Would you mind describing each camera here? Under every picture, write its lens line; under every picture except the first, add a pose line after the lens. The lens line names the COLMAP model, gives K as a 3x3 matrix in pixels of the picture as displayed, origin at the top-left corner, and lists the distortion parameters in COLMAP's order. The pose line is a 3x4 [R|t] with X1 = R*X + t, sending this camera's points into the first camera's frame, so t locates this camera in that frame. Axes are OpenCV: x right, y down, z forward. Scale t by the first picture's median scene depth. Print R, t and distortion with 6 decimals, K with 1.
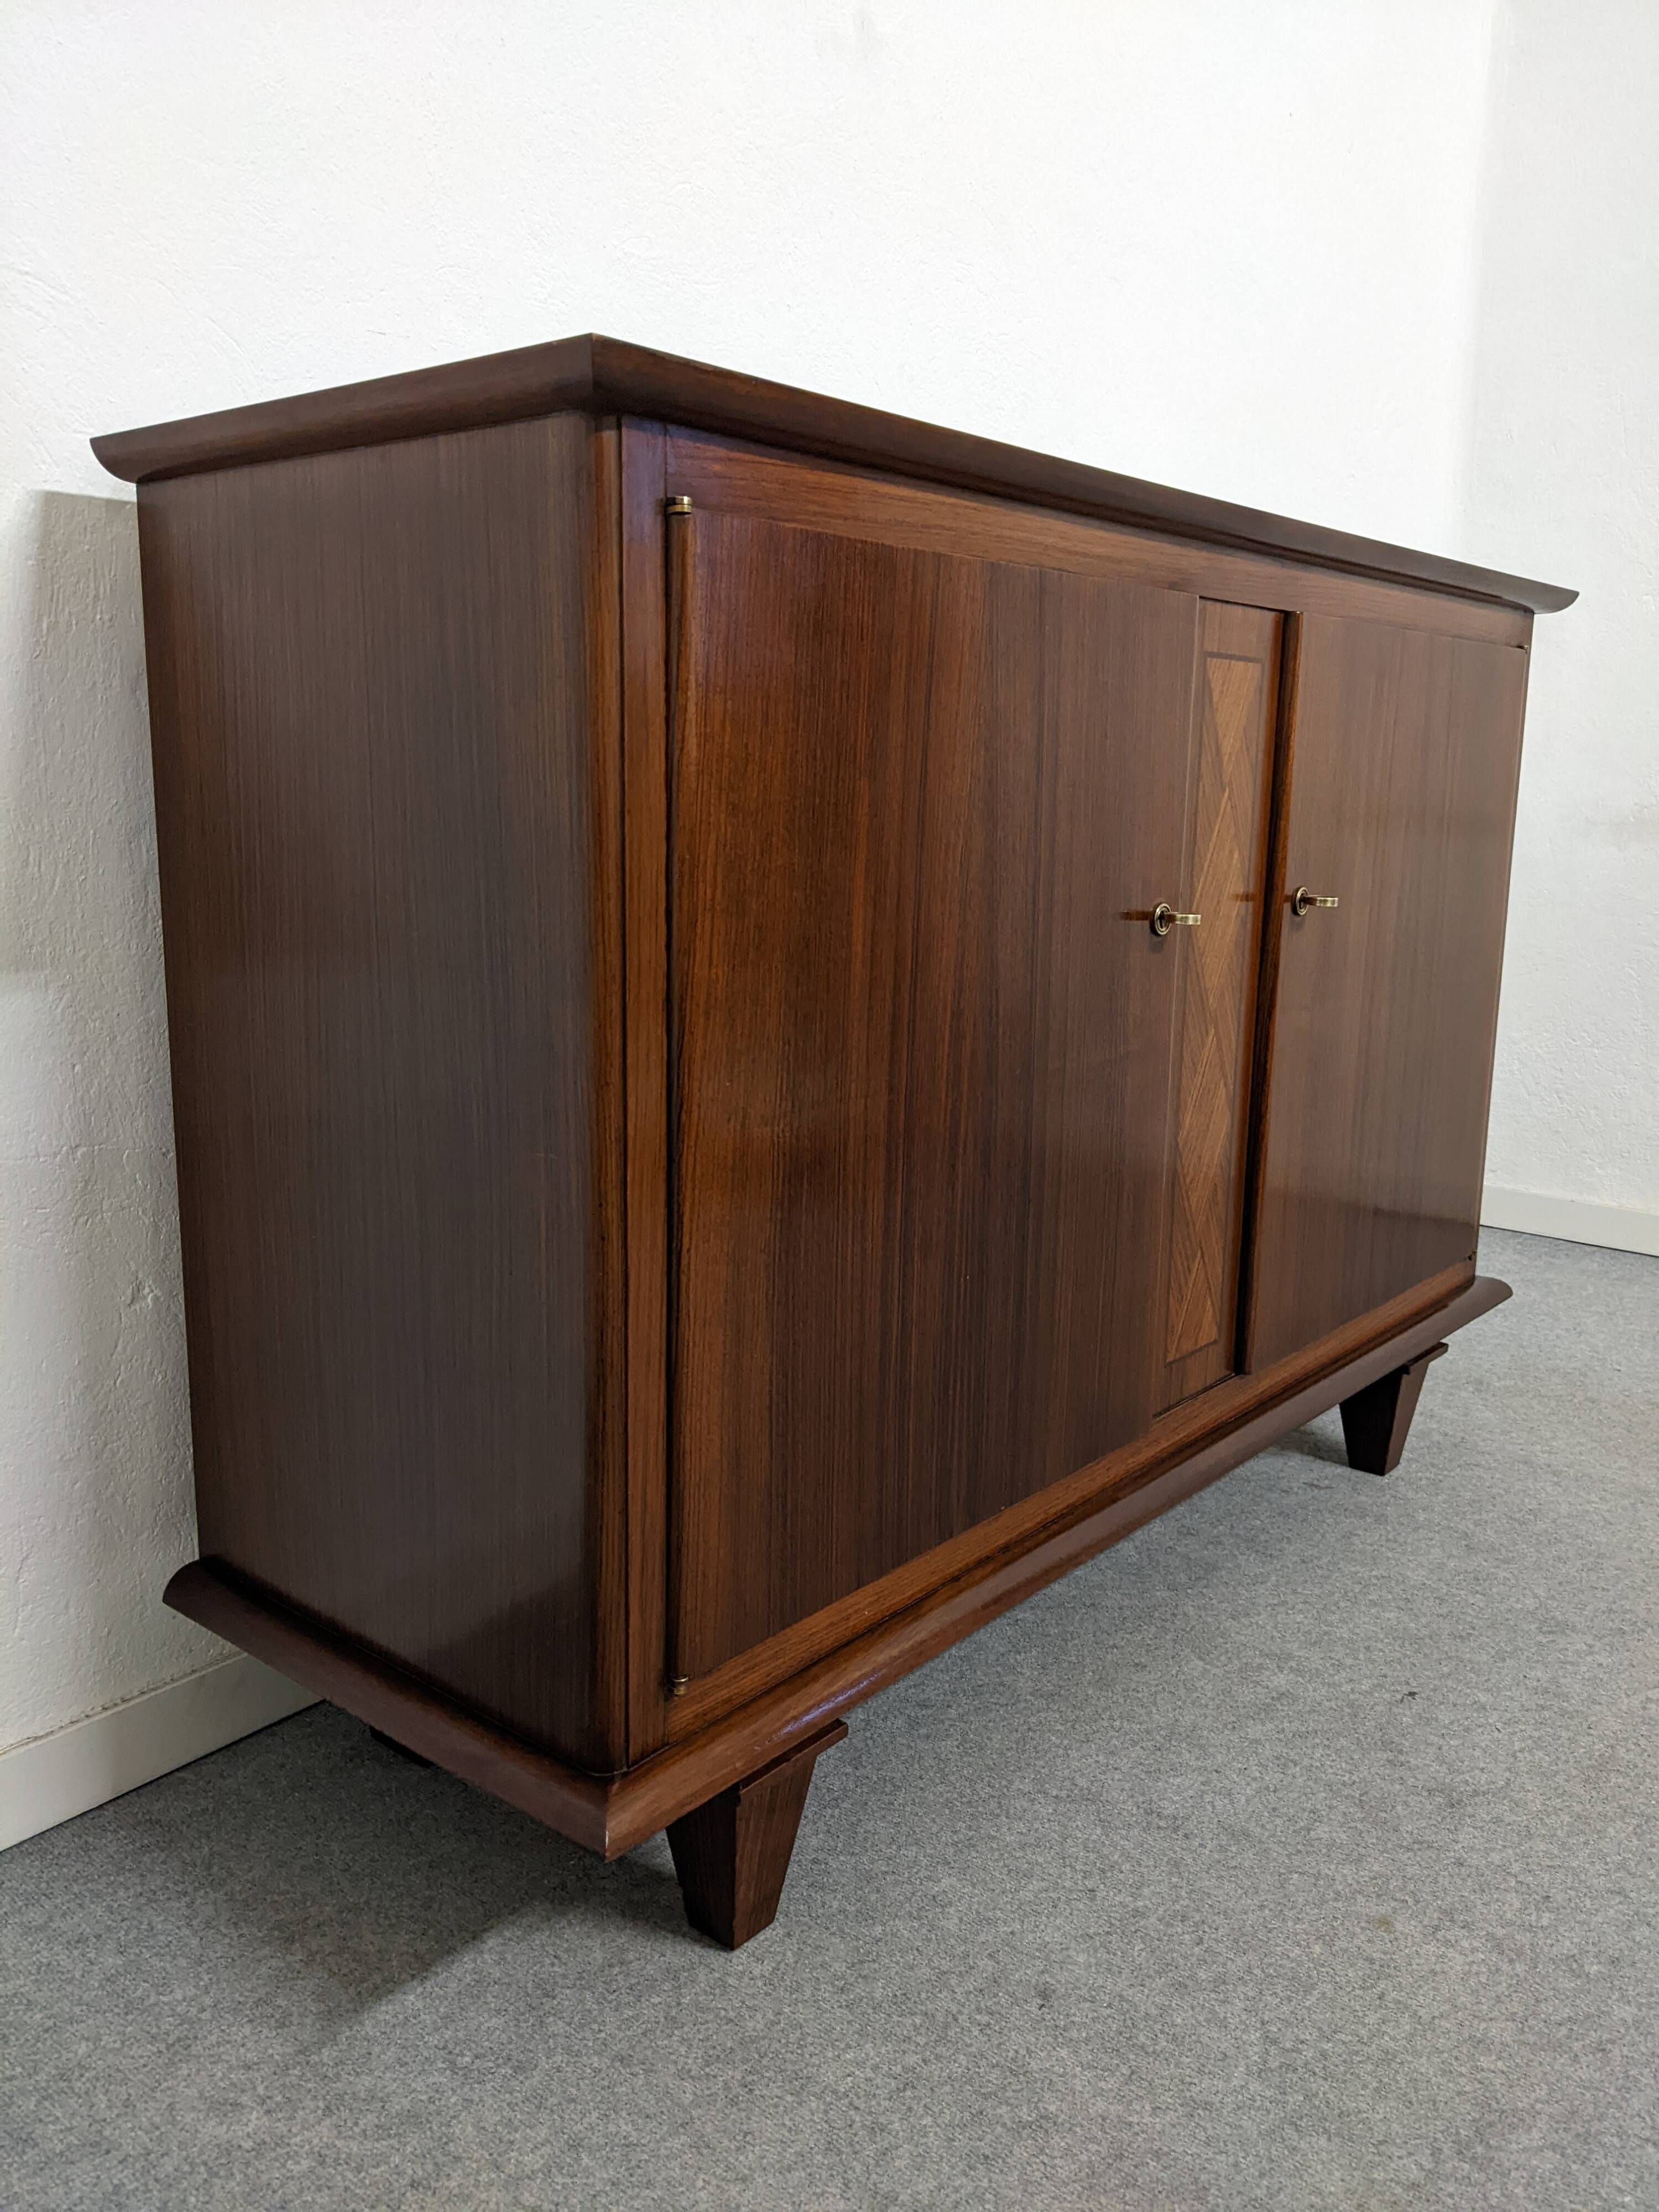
lens RADIAL K [[1756.5, 0, 840.0], [0, 1756.5, 1112.2], [0, 0, 1]] dist [0.057386, -0.094953]
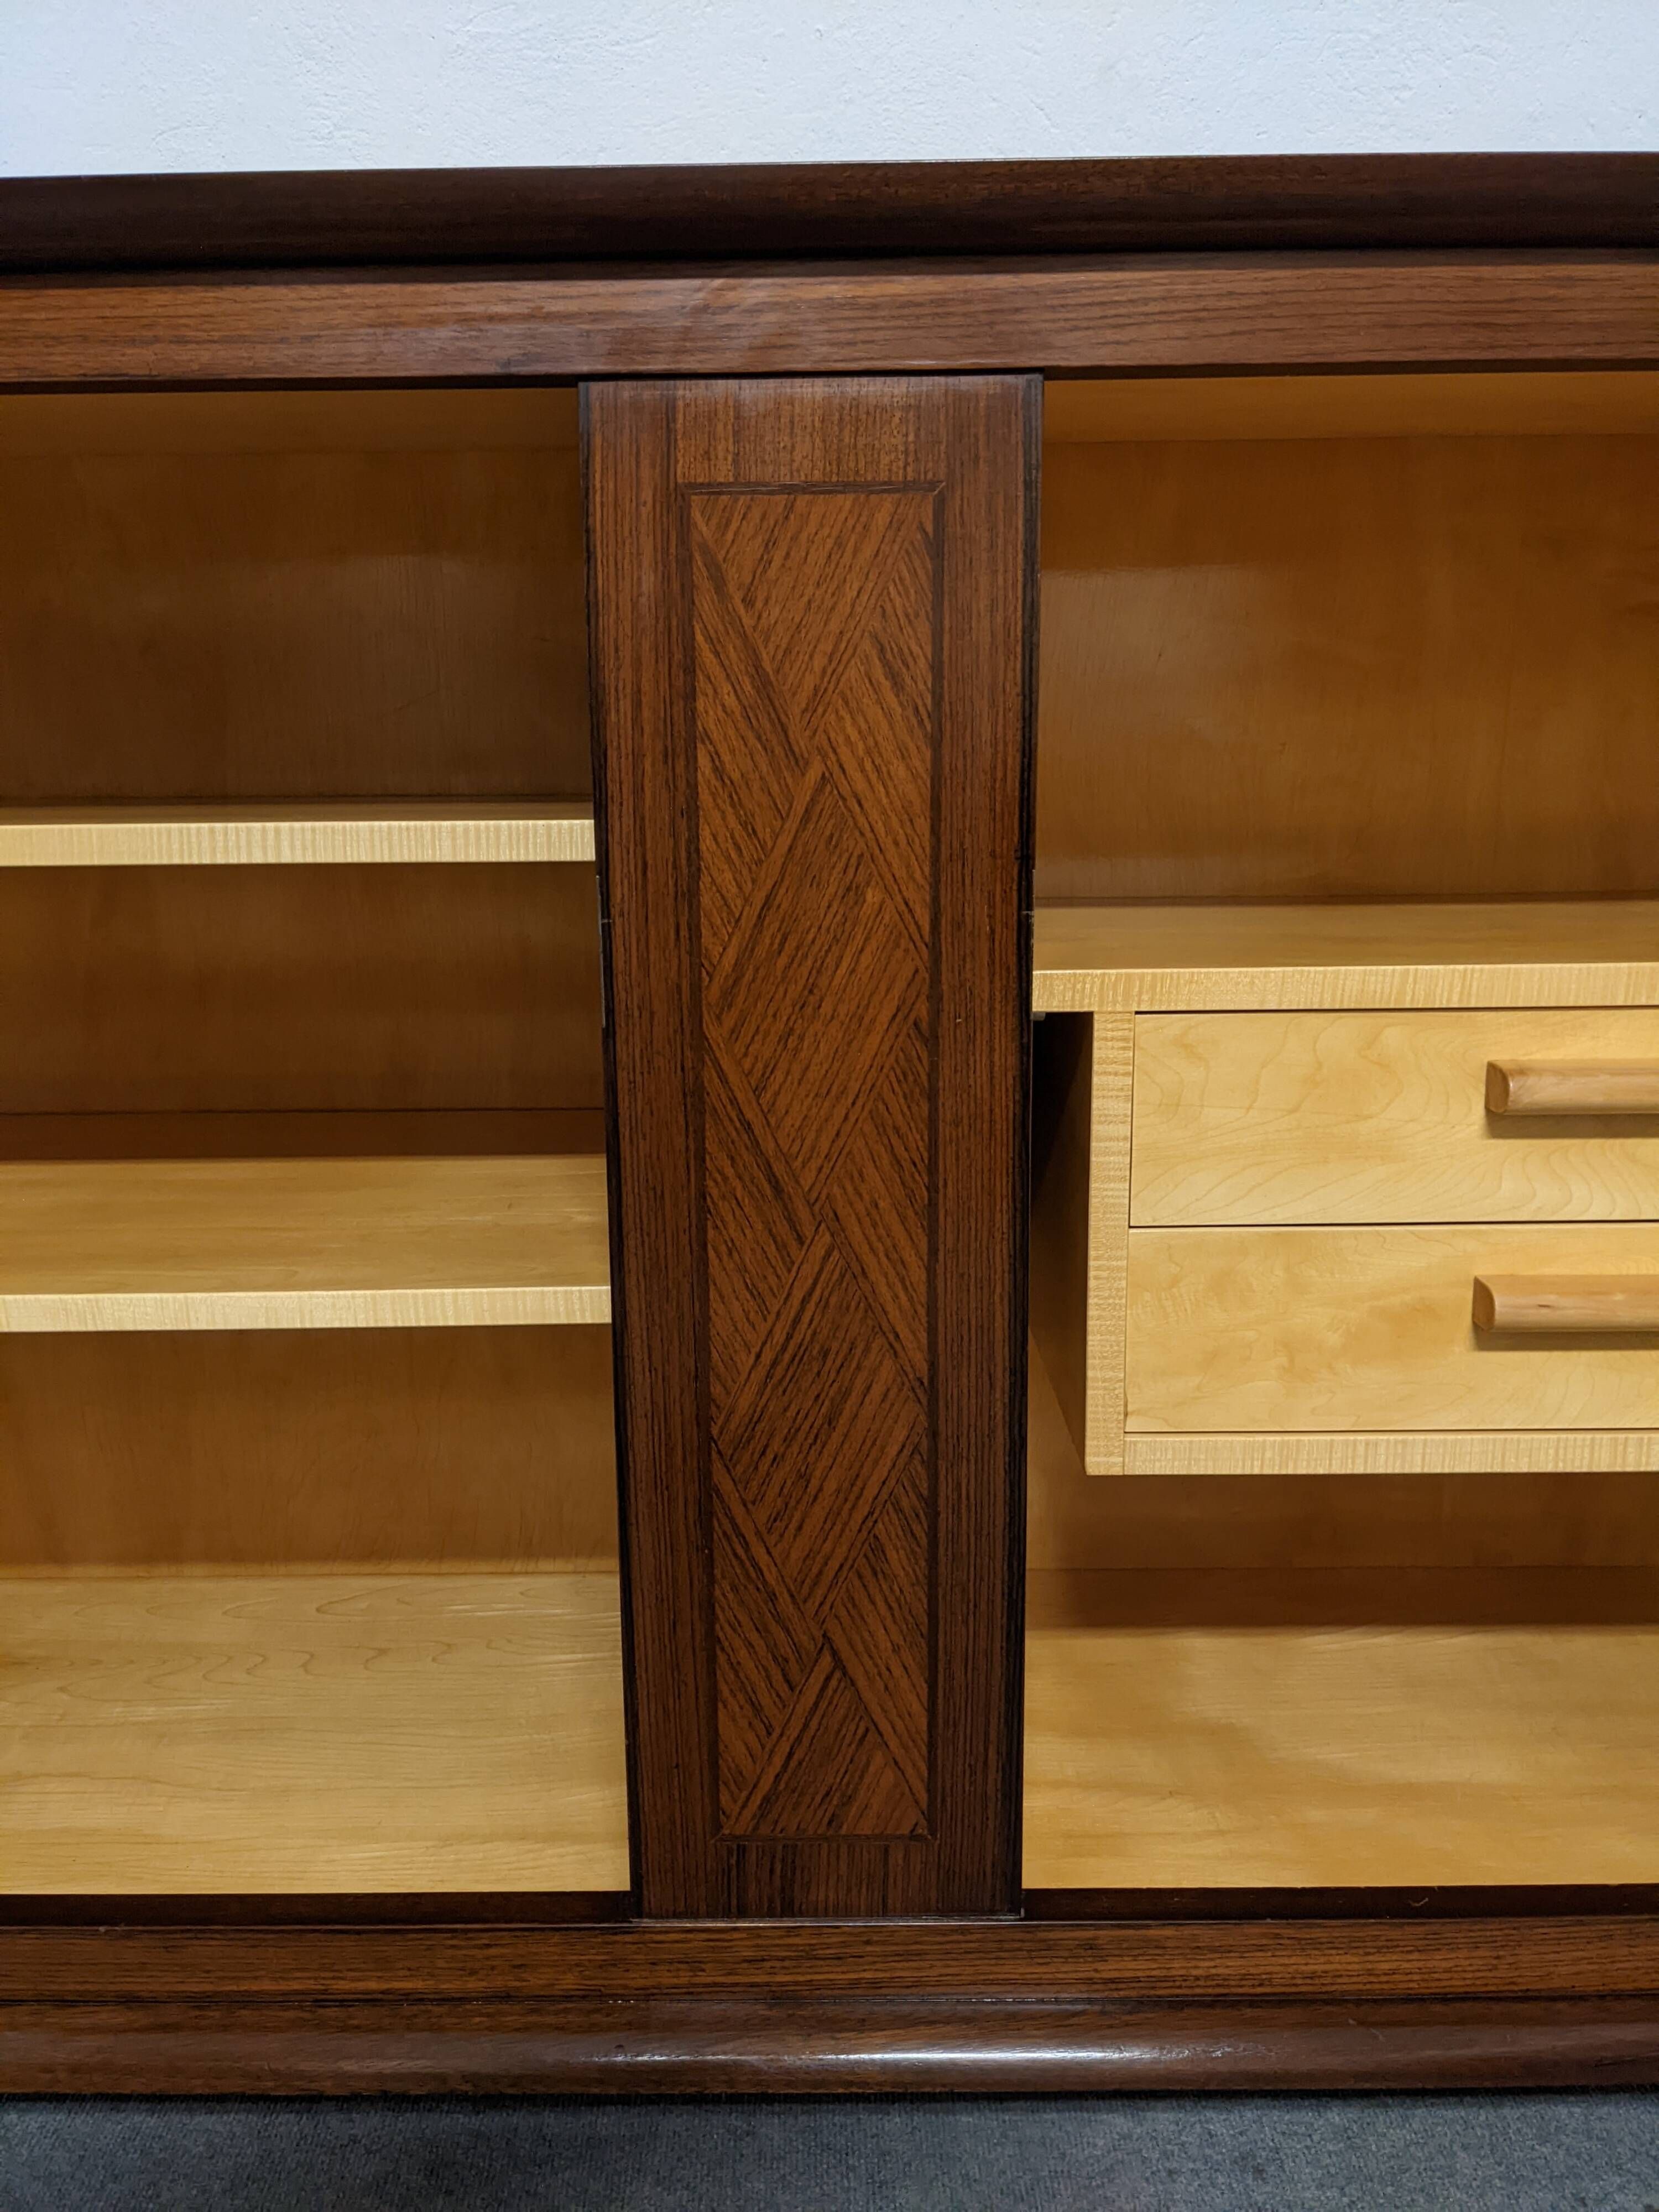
lens RADIAL K [[1756.5, 0, 804.3], [0, 1756.5, 1111.6], [0, 0, 1]] dist [0.057386, -0.094953]
pose [[0.630814, 0.133840, -0.764304, 0.659176], [-0.128120, 0.989457, 0.067524, -0.129508], [0.765284, 0.055328, 0.641311, 0.748332]]
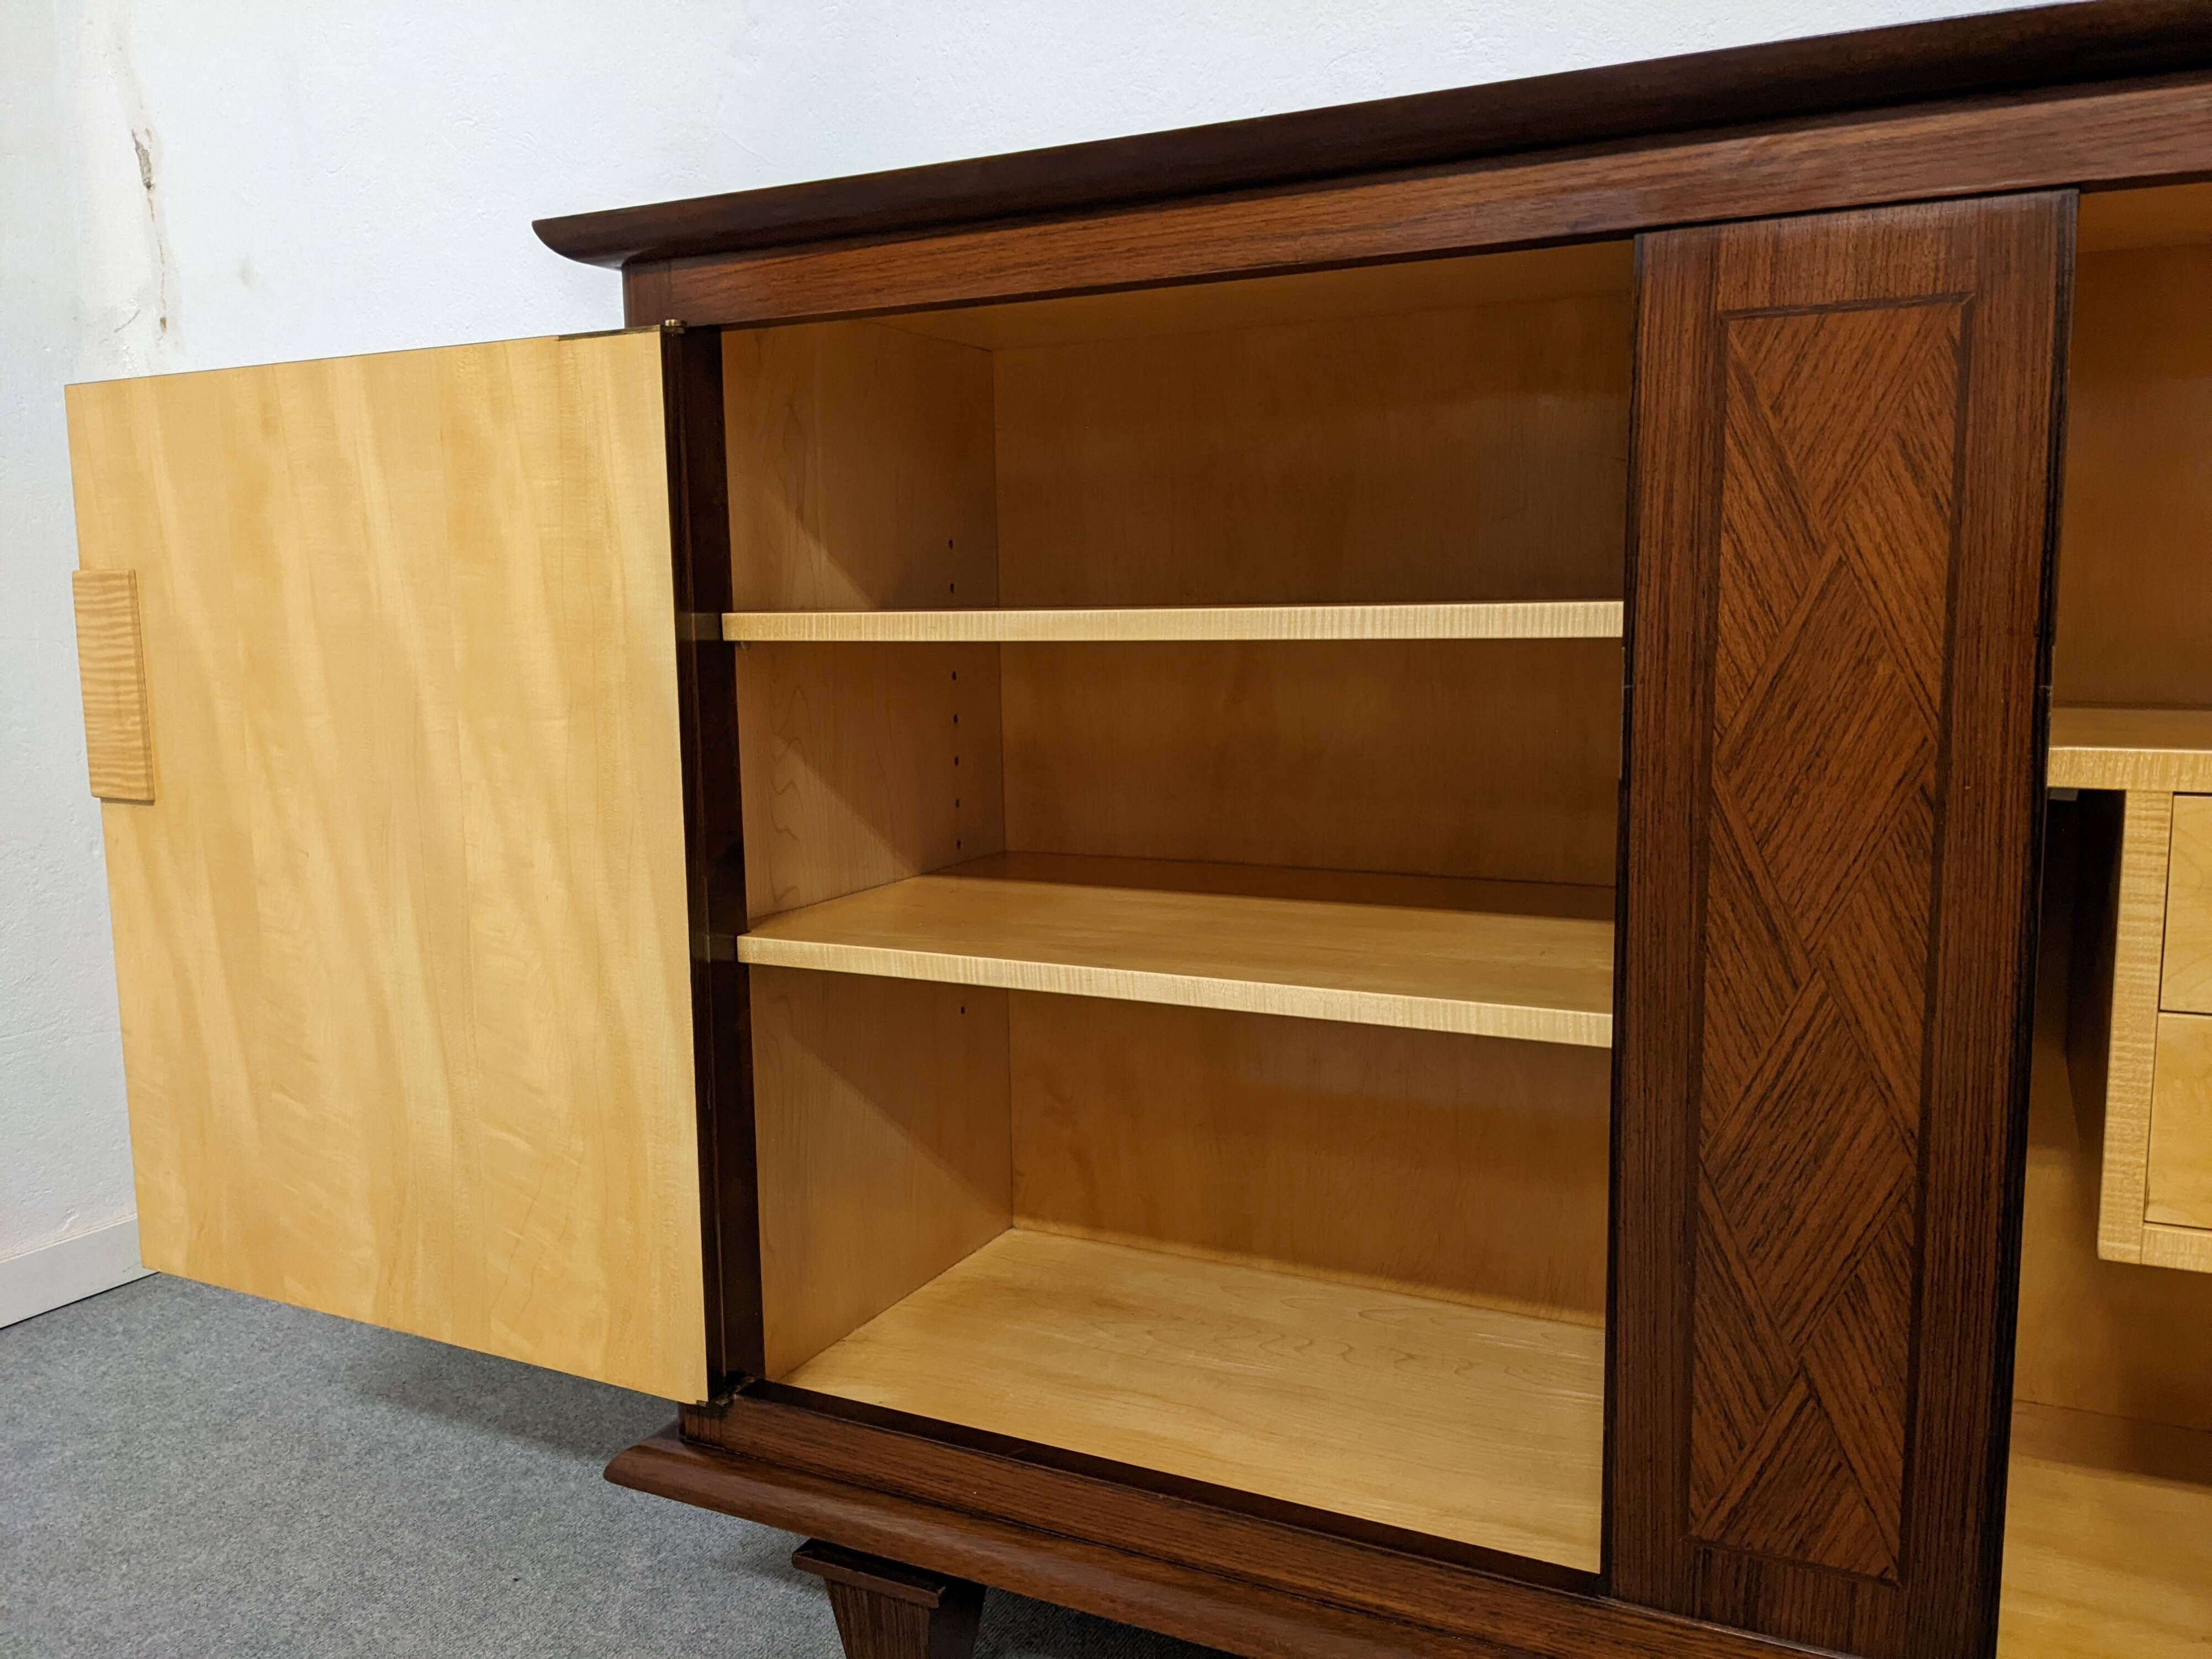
lens RADIAL K [[1756.5, 0, 1101.7], [0, 1756.5, 833.3], [0, 0, 1]] dist [0.057386, -0.094953]
pose [[0.220120, 0.107733, -0.969506, 0.771755], [-0.172073, 0.982586, 0.070118, -0.103793], [0.960176, 0.151391, 0.234824, 0.726541]]
